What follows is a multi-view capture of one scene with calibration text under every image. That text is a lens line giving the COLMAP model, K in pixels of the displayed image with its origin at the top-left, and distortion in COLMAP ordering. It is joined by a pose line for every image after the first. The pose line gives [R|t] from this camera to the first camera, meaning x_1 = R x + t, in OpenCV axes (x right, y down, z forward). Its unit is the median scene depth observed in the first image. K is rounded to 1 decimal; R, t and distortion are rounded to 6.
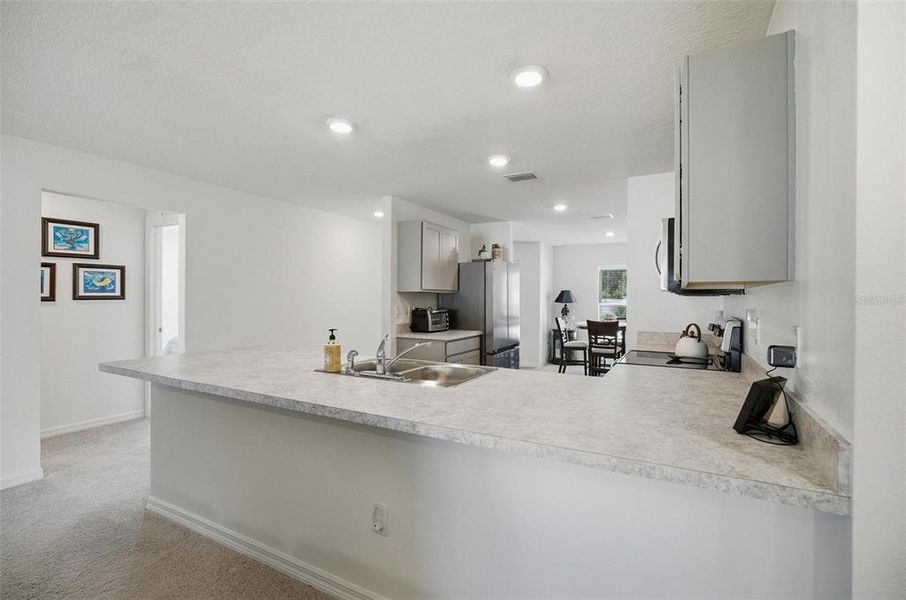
lens RADIAL K [[415.5, 0, 467.3], [0, 415.5, 301.3], [0, 0, 1]] dist [-0.046918, -0.000105]
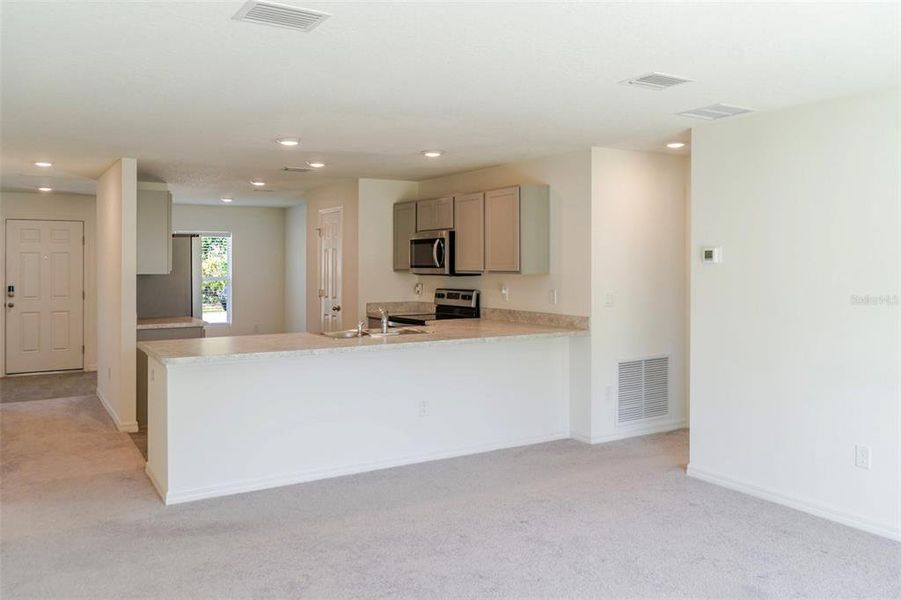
lens RADIAL K [[739.4, 0, 446.2], [0, 739.4, 264.6], [0, 0, 1]] dist [-0.005072, -0.008295]
pose [[0.524540, -0.007370, 0.851354, -1.113009], [0.010758, 0.999940, 0.002028, -0.036918], [-0.851318, 0.008095, 0.524588, -0.317522]]
